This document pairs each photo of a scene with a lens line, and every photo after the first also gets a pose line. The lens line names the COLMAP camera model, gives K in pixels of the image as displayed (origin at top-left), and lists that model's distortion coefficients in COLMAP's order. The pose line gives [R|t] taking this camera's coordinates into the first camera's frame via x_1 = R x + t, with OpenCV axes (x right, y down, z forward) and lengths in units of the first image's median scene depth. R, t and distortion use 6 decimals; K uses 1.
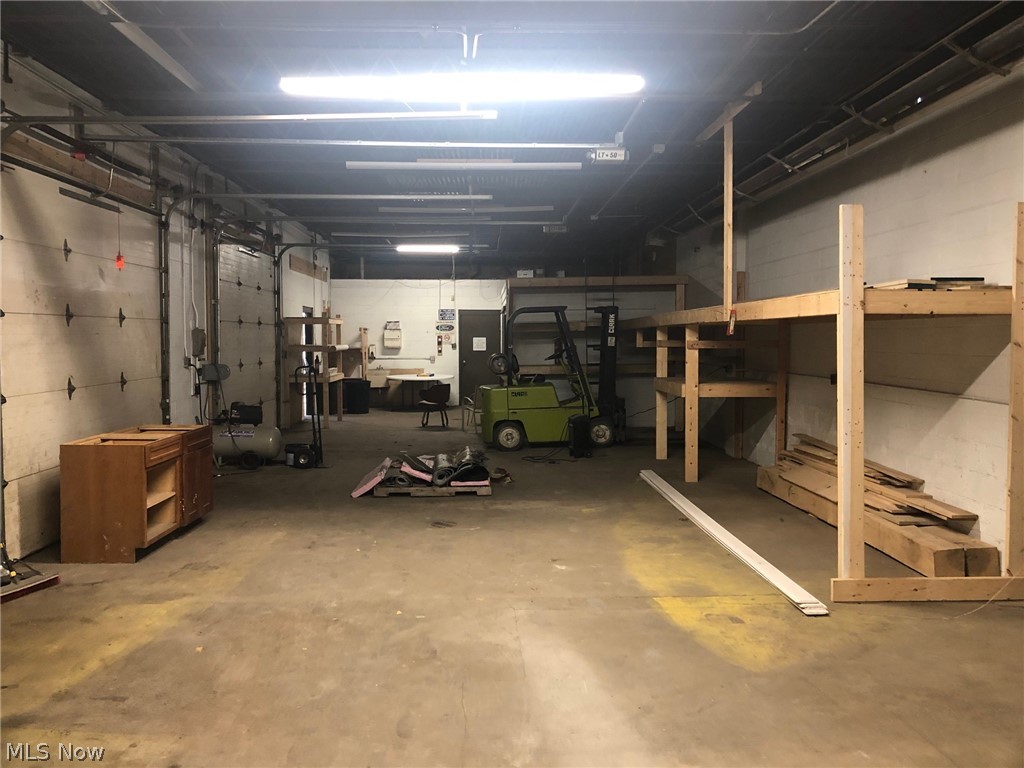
lens RADIAL K [[829.2, 0, 510.7], [0, 829.2, 380.2], [0, 0, 1]] dist [0.042932, -0.054099]
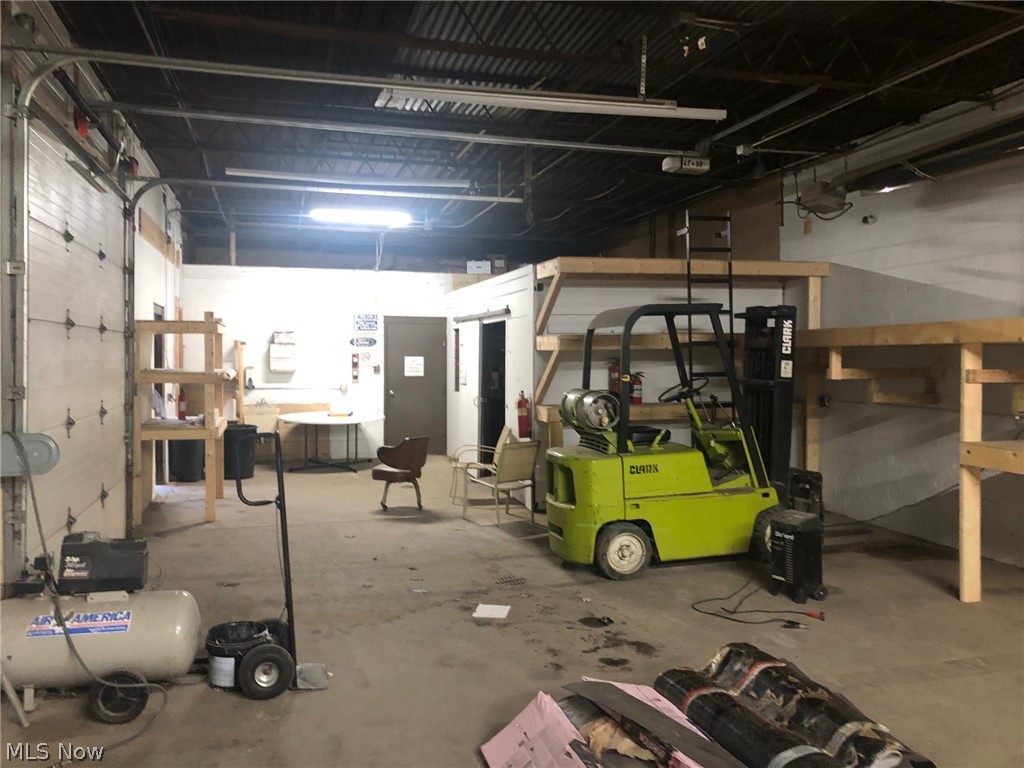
lens RADIAL K [[829.2, 0, 494.8], [0, 829.2, 368.0], [0, 0, 1]] dist [0.042932, -0.054099]
pose [[0.974351, 0.001868, 0.225026, -0.195967], [0.005772, 0.999429, -0.033292, -0.029622], [-0.224960, 0.033737, 0.973784, 0.498752]]
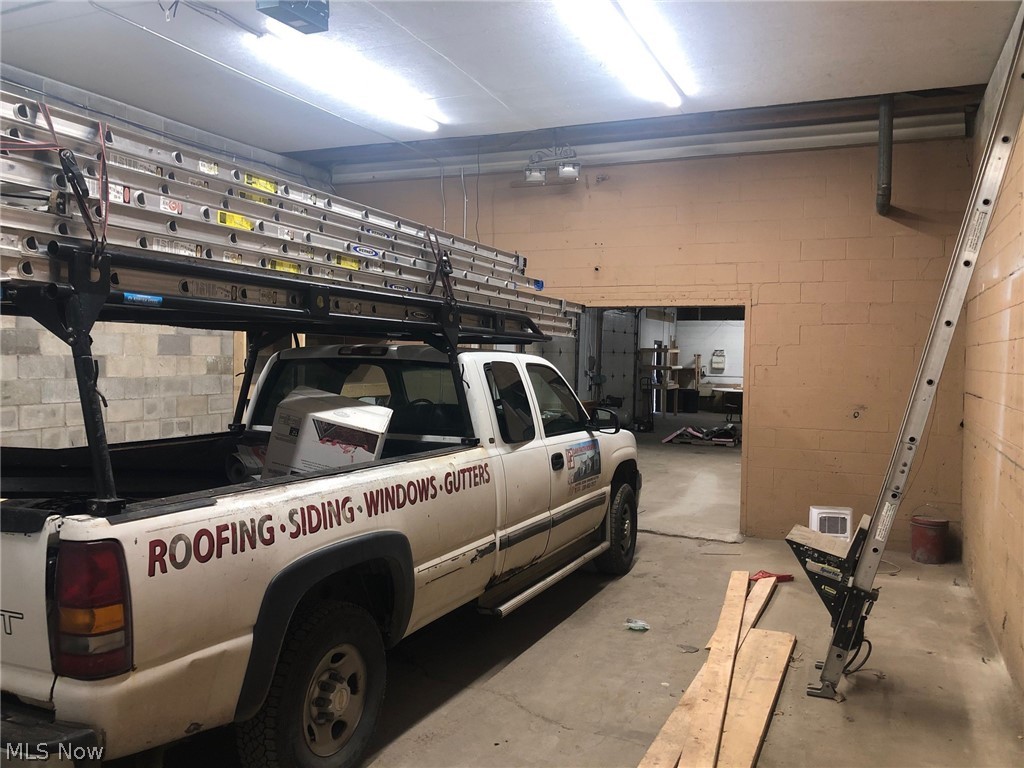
lens RADIAL K [[829.2, 0, 515.7], [0, 829.2, 394.9], [0, 0, 1]] dist [0.042932, -0.054099]
pose [[0.903106, 0.033716, -0.428093, 0.238573], [-0.036972, 0.999316, 0.000707, 0.026840], [0.427824, 0.015189, 0.903734, -0.663617]]
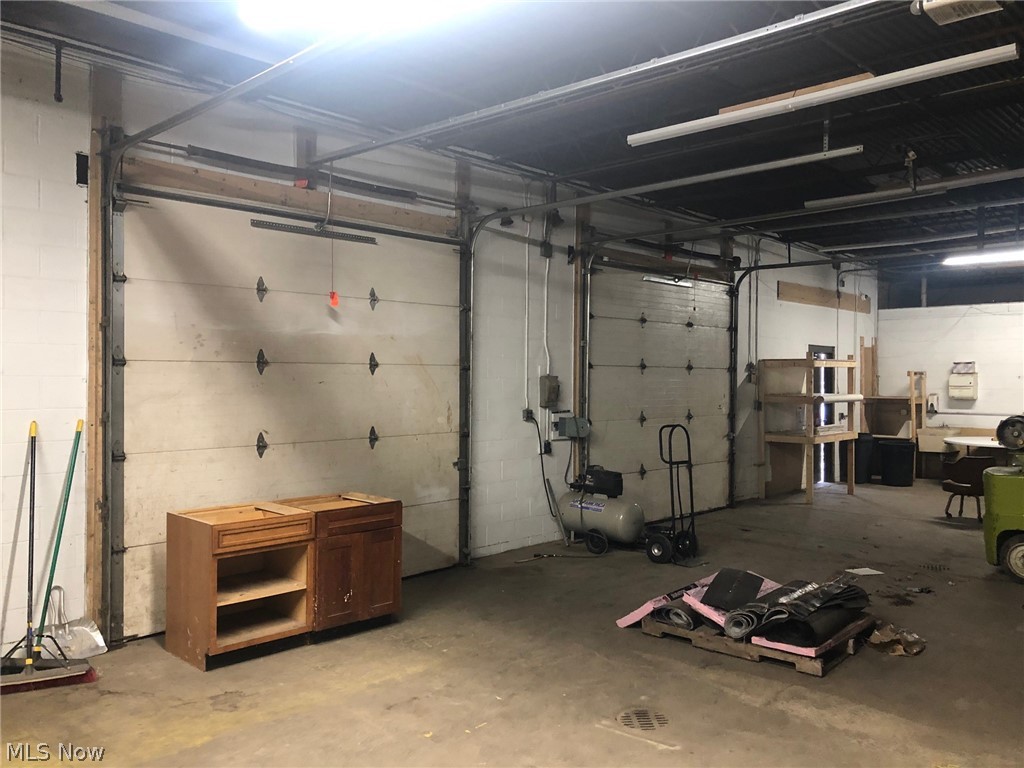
lens RADIAL K [[829.2, 0, 517.9], [0, 829.2, 385.2], [0, 0, 1]] dist [0.042932, -0.054099]
pose [[0.701546, 0.013014, -0.712505, 0.163876], [-0.043762, 0.998733, -0.024847, -0.024215], [0.711279, 0.048612, 0.701227, 0.321624]]
